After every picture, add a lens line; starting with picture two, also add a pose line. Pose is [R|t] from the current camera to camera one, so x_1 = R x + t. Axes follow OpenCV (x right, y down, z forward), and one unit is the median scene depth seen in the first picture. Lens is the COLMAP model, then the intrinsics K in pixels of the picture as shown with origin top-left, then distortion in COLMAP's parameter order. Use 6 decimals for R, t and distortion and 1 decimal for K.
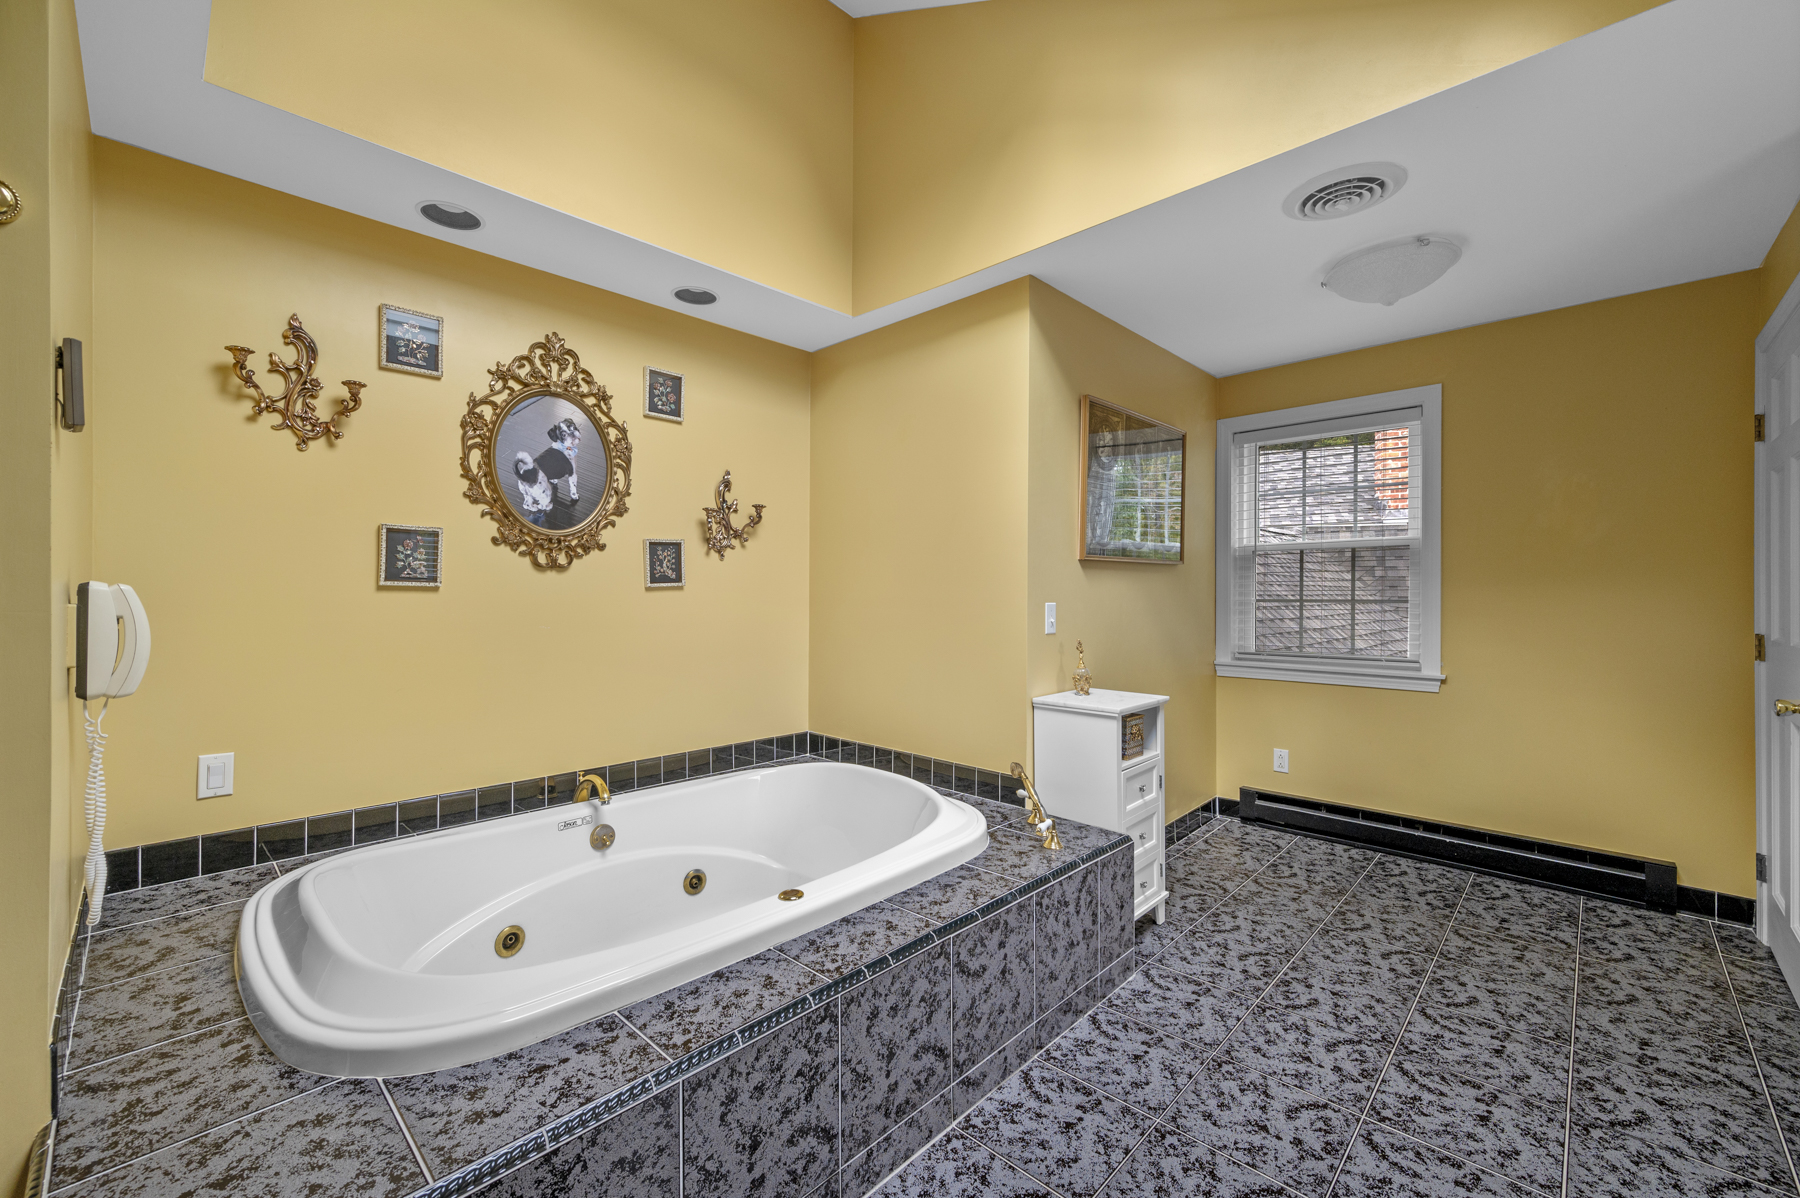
lens RADIAL K [[721.0, 0, 900.7], [0, 721.0, 594.9], [0, 0, 1]] dist [0.003542, 0.000668]
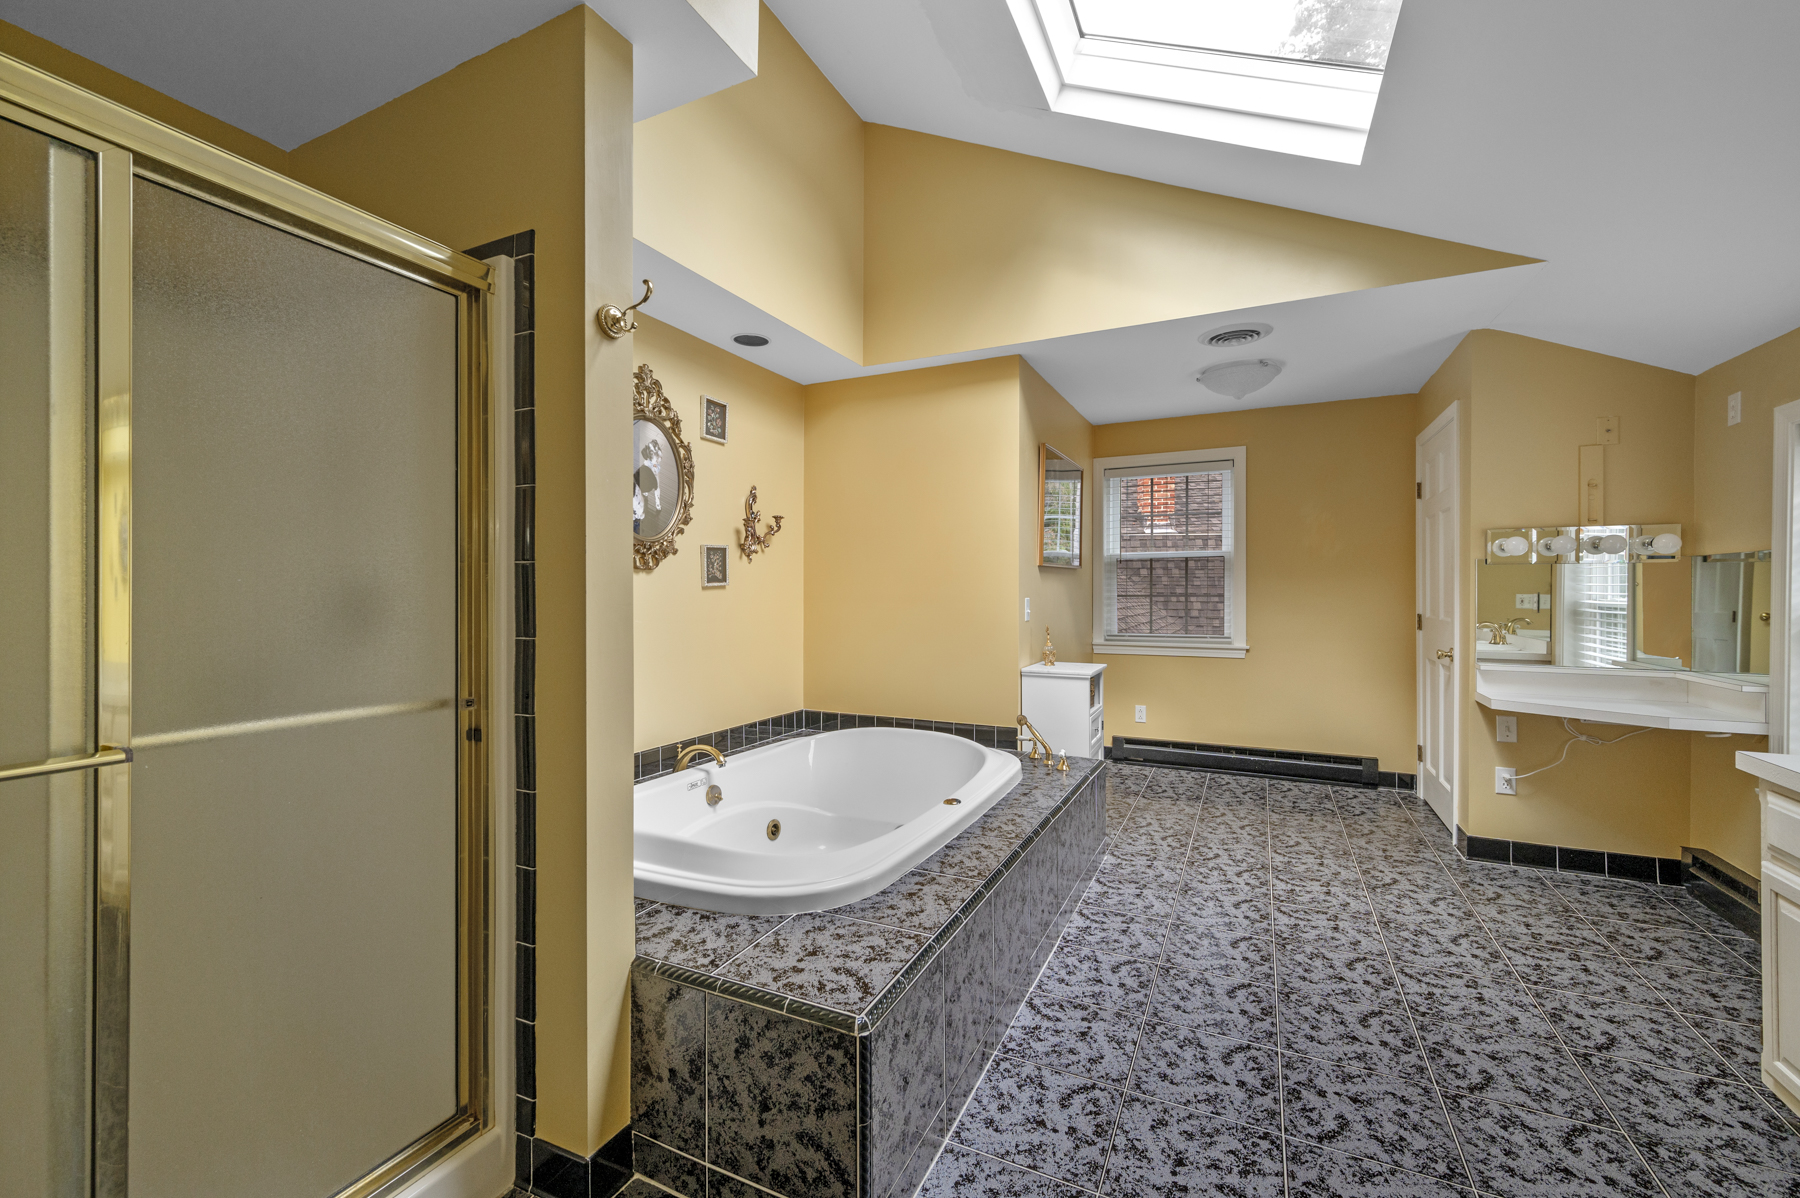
lens RADIAL K [[721.0, 0, 900.6], [0, 721.0, 594.3], [0, 0, 1]] dist [0.003542, 0.000668]
pose [[0.952934, -0.004202, 0.303150, -0.435555], [0.003467, 0.999990, 0.002963, -0.000427], [-0.303159, -0.001772, 0.952938, -0.212532]]
